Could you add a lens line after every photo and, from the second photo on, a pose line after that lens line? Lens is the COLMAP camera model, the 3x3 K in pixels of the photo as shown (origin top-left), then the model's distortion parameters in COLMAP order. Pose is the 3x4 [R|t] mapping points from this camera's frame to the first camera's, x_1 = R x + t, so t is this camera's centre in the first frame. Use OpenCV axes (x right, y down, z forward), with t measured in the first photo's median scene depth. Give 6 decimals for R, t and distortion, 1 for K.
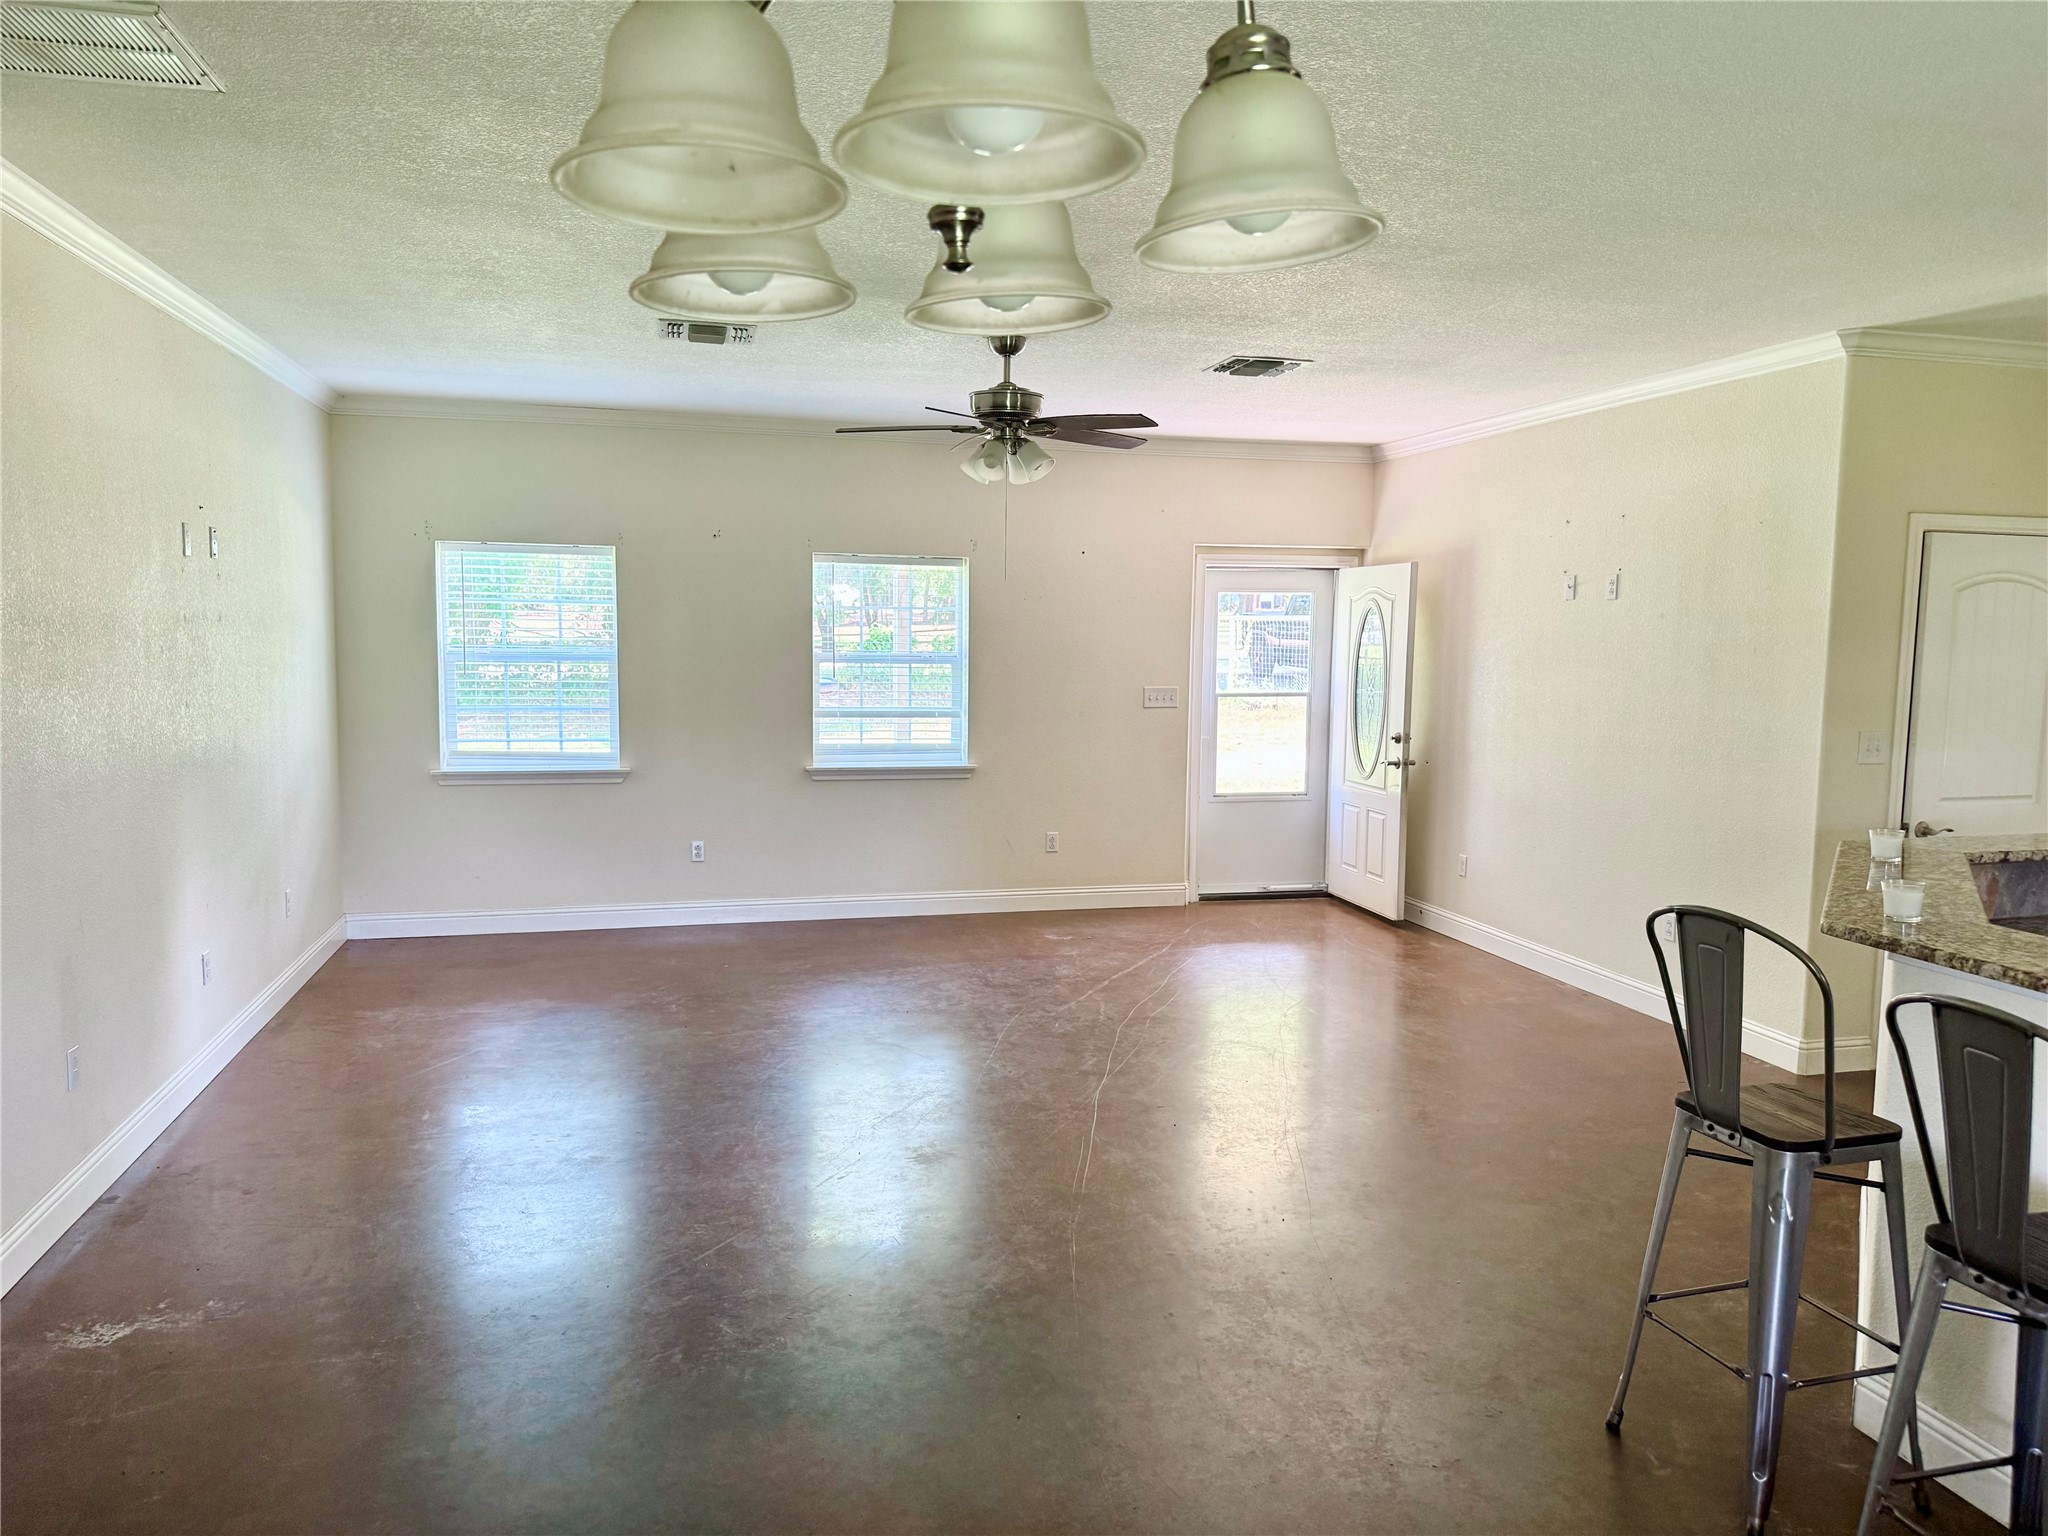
lens RADIAL K [[1406.2, 0, 1024.0], [0, 1406.2, 768.0], [0, 0, 1]] dist [0.090970, -0.110178]
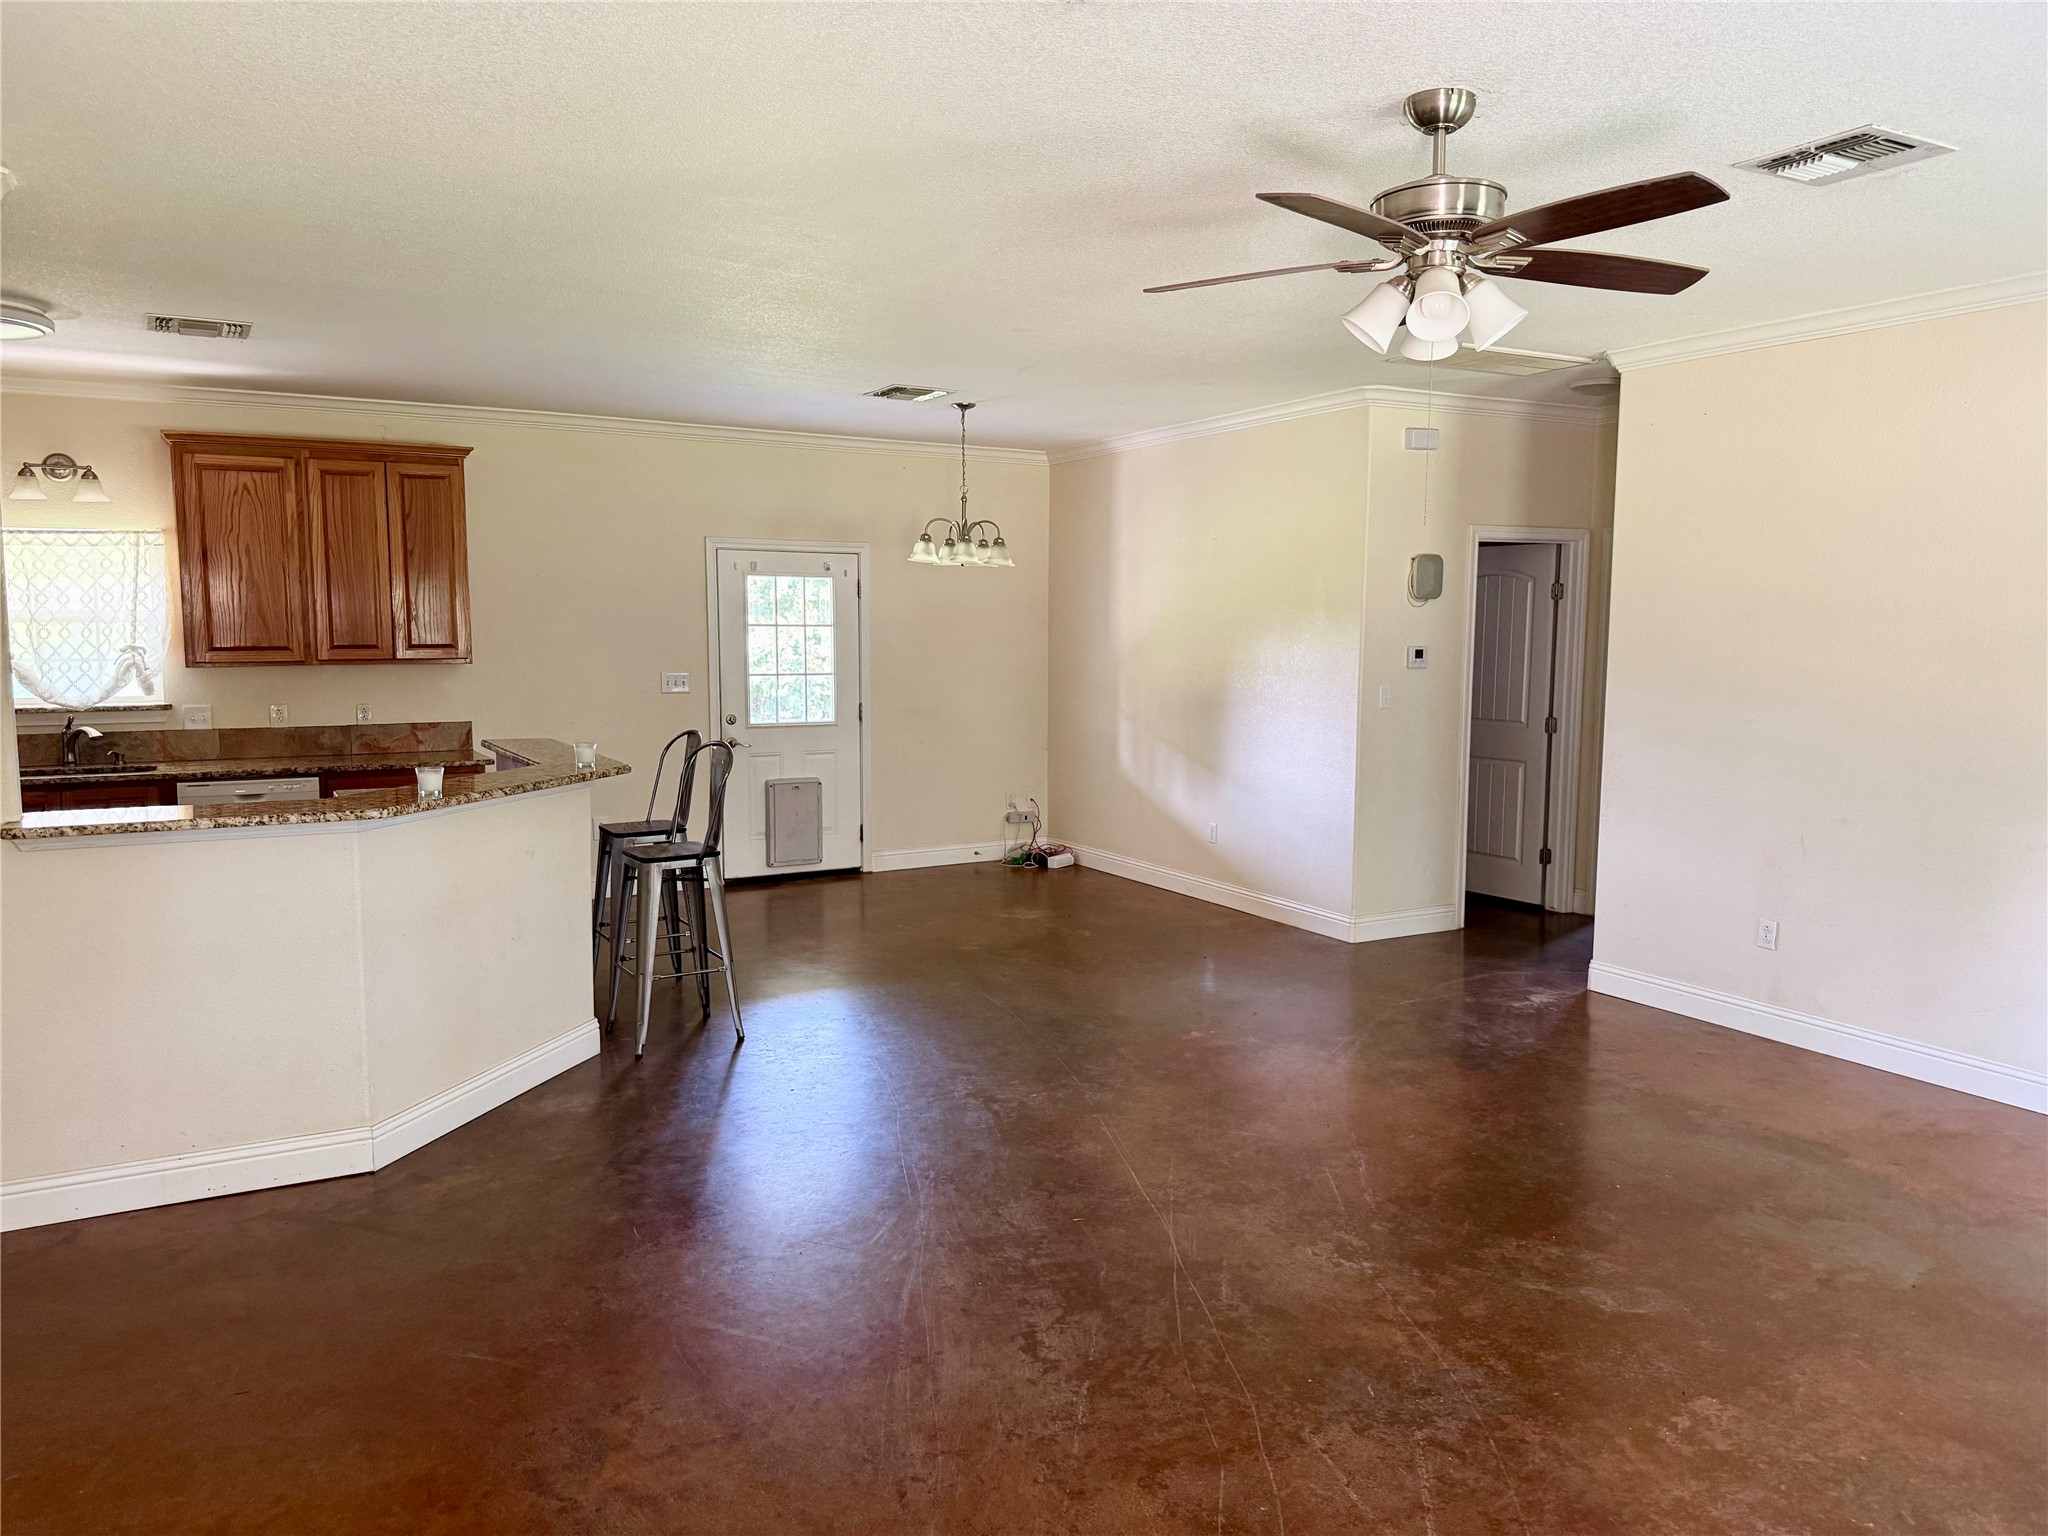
lens RADIAL K [[1406.2, 0, 1024.0], [0, 1406.2, 768.0], [0, 0, 1]] dist [0.090970, -0.110178]
pose [[-0.965722, 0.015774, -0.259097, 0.264345], [-0.037715, 0.979033, 0.200179, -0.128750], [0.256823, 0.203089, -0.944879, 1.373246]]
